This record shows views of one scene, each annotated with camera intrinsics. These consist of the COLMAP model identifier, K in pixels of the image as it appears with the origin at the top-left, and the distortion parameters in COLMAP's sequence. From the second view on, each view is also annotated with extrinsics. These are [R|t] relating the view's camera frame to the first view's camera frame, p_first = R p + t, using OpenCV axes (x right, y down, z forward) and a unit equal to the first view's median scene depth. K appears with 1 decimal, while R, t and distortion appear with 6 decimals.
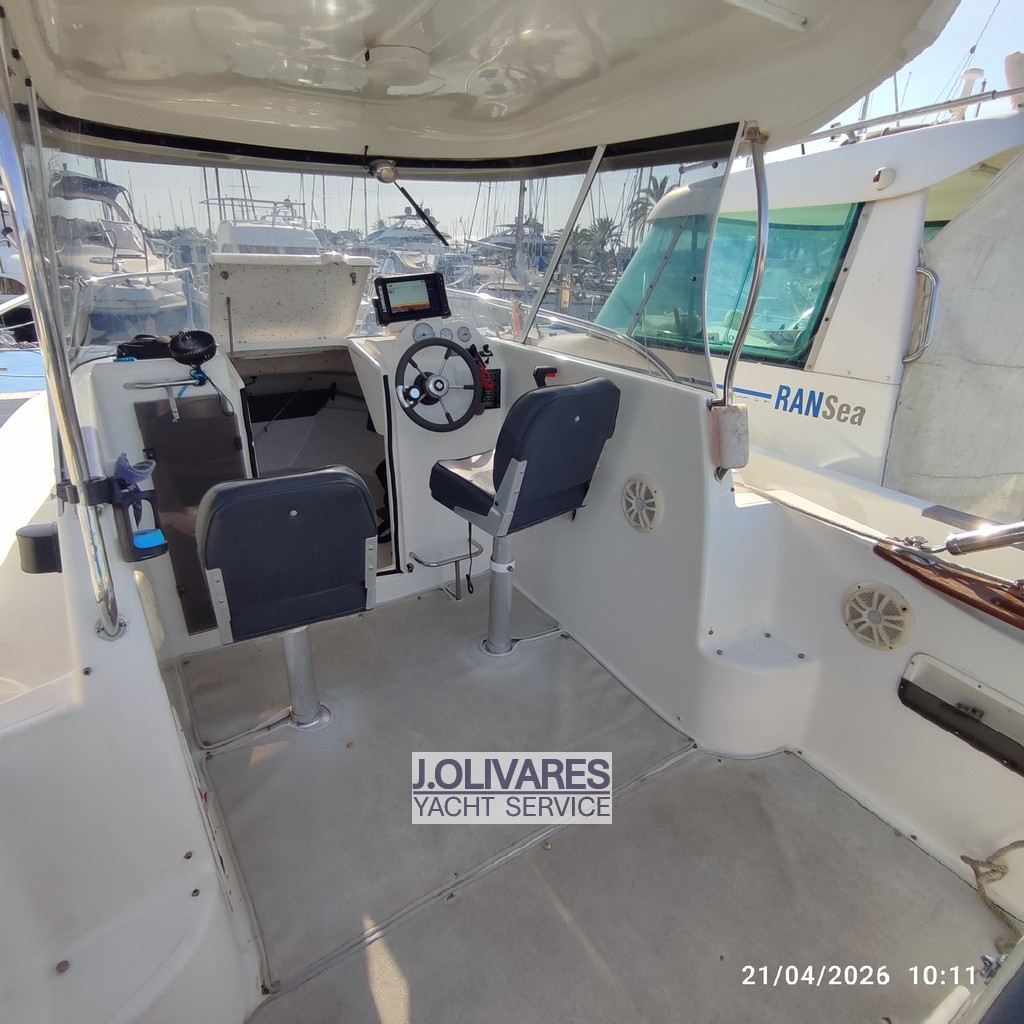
lens RADIAL K [[620.3, 0, 509.7], [0, 620.3, 505.2], [0, 0, 1]] dist [-0.032403, 0.022176]
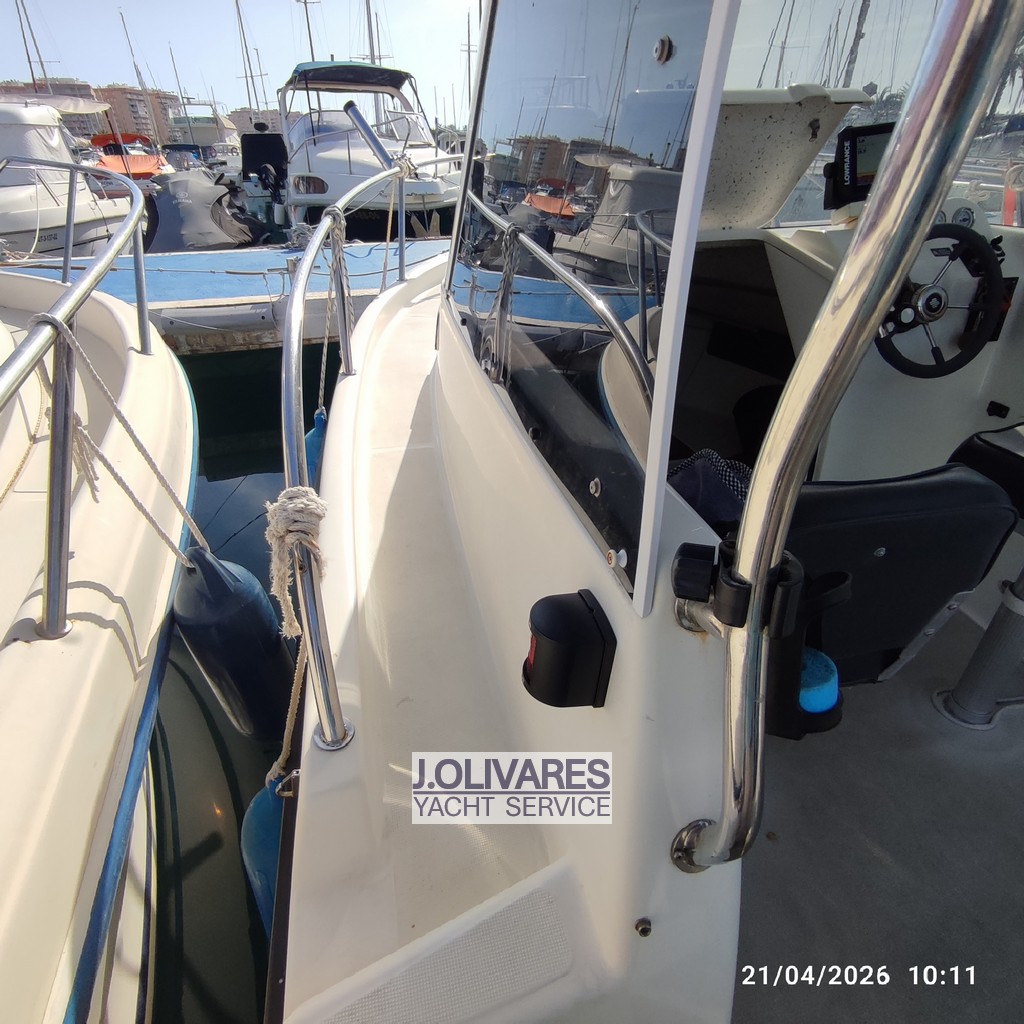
lens RADIAL K [[620.3, 0, 509.7], [0, 620.3, 505.2], [0, 0, 1]] dist [-0.032403, 0.022176]
pose [[0.937364, 0.132597, -0.322129, -0.317652], [-0.085138, 0.983882, 0.157251, -0.055790], [0.337788, -0.119976, 0.933544, 0.259909]]
